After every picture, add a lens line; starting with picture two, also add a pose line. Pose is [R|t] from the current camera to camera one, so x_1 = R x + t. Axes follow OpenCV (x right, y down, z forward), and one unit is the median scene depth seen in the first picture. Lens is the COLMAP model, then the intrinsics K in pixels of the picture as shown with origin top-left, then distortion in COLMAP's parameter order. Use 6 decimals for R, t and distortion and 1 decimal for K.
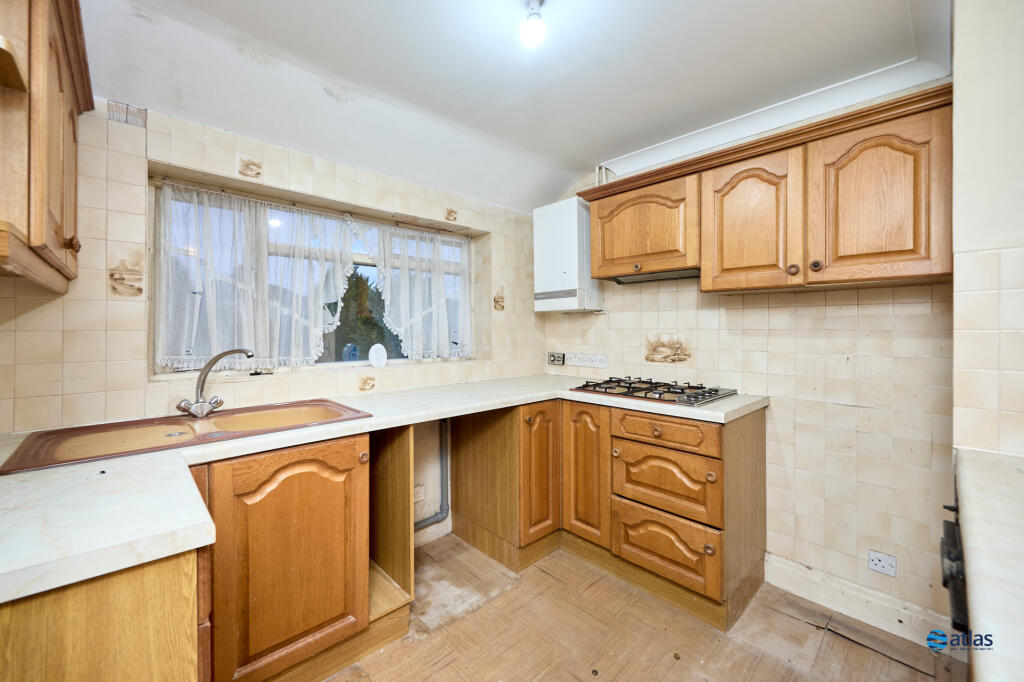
lens RADIAL K [[407.2, 0, 527.3], [0, 407.2, 324.7], [0, 0, 1]] dist [-0.002410, -0.000143]
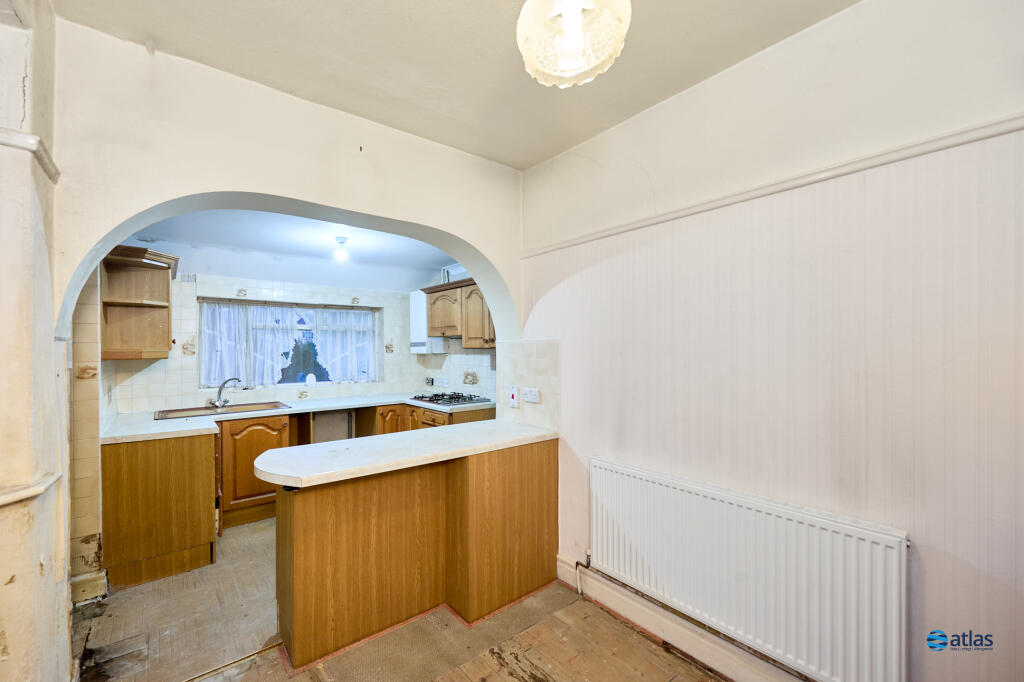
lens RADIAL K [[405.4, 0, 510.6], [0, 405.4, 348.8], [0, 0, 1]] dist [0.000447, 0.000062]
pose [[0.997084, -0.001921, -0.076292, 0.729740], [0.002570, 0.999961, 0.008415, -0.085449], [0.076273, -0.008587, 0.997050, -0.834045]]
